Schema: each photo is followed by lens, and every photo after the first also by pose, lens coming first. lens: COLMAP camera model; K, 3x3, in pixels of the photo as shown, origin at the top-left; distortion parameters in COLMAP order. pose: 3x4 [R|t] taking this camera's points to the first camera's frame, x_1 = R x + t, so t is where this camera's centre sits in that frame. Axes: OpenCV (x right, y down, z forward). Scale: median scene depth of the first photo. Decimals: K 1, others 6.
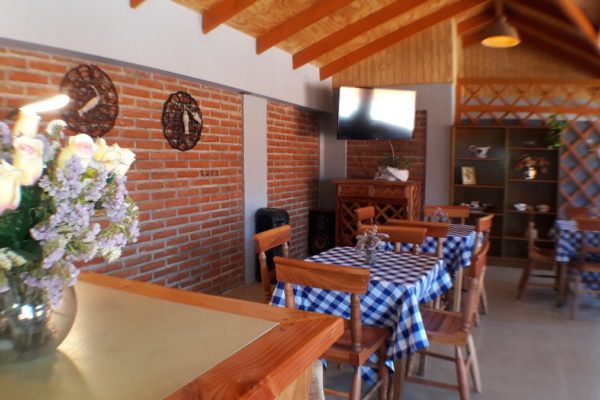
lens RADIAL K [[468.5, 0, 300.0], [0, 468.5, 200.0], [0, 0, 1]] dist [-0.186971, -0.053482]
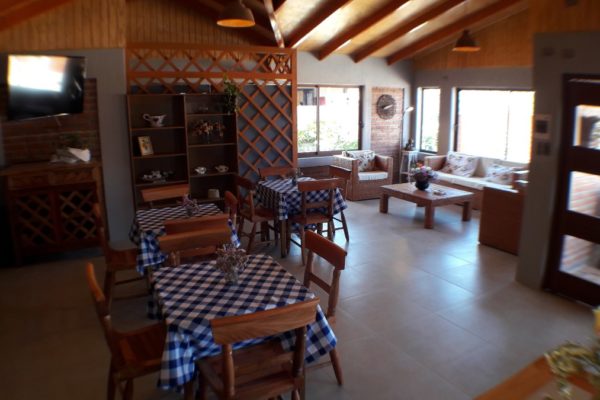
lens RADIAL K [[456.5, 0, 300.0], [0, 456.5, 200.0], [0, 0, 1]] dist [-0.059846, -0.187110]
pose [[0.564222, -0.201189, 0.800735, -0.244058], [0.081829, 0.978707, 0.188246, -0.097509], [-0.821558, -0.040689, 0.568671, 0.184877]]
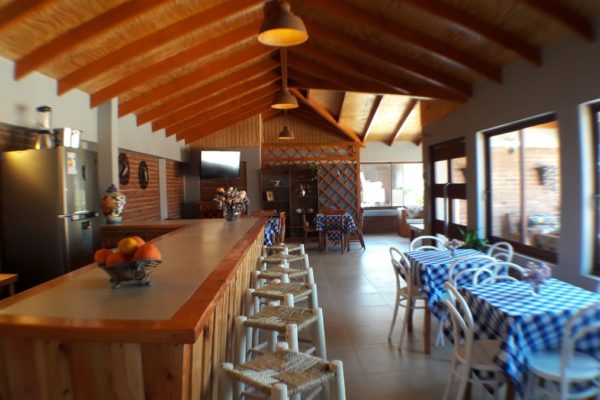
lens RADIAL K [[468.5, 0, 300.0], [0, 468.5, 200.0], [0, 0, 1]] dist [-0.186971, -0.053482]
pose [[0.899512, -0.046863, 0.434375, -0.360657], [0.071862, 0.996559, -0.041298, 0.051934], [-0.430946, 0.068363, 0.899785, -0.789785]]
